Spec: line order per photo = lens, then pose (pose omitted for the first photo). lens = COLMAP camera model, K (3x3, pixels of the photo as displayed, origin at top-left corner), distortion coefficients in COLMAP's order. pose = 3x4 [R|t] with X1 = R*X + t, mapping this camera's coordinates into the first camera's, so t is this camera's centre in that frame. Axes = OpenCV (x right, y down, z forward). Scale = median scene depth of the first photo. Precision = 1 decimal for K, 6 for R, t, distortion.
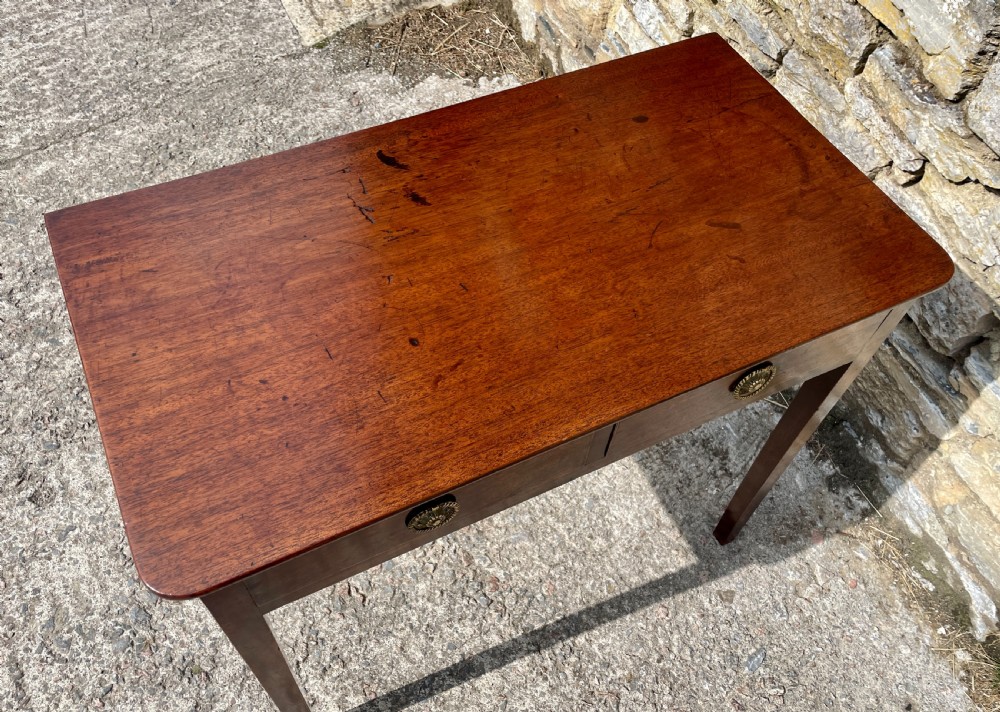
lens RADIAL K [[812.7, 0, 476.7], [0, 812.7, 380.5], [0, 0, 1]] dist [0.049283, -0.004334]
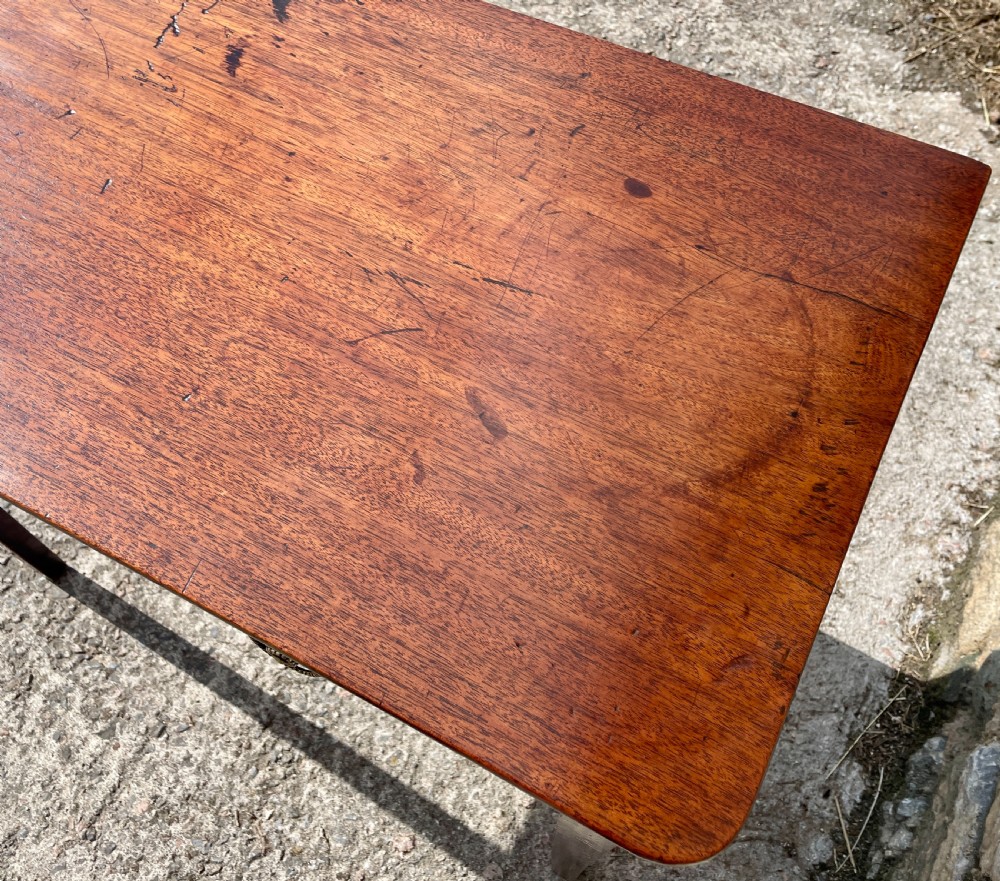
lens RADIAL K [[900.9, 0, 456.7], [0, 900.9, 440.1], [0, 0, 1]] dist [0.081764, -0.117532]
pose [[0.578736, 0.691267, -0.432682, 0.290251], [-0.637410, 0.714378, 0.288743, -0.174735], [0.508698, 0.108690, 0.854057, 0.272171]]
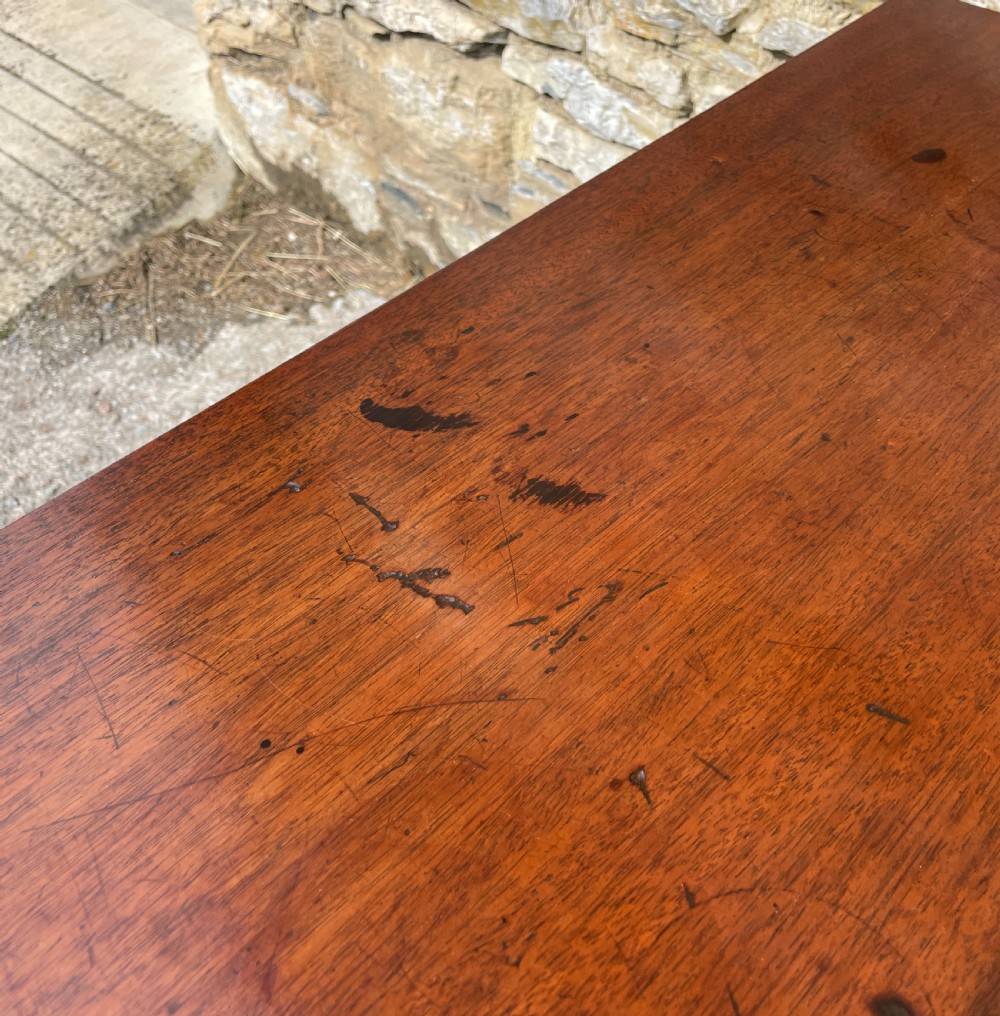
lens RADIAL K [[1106.1, 0, 584.2], [0, 1106.1, 552.5], [0, 0, 1]] dist [0.063112, -0.074788]
pose [[0.912503, -0.323118, 0.250866, -0.094936], [0.356618, 0.928788, -0.100878, -0.082085], [-0.200406, 0.181515, 0.962751, 0.312729]]
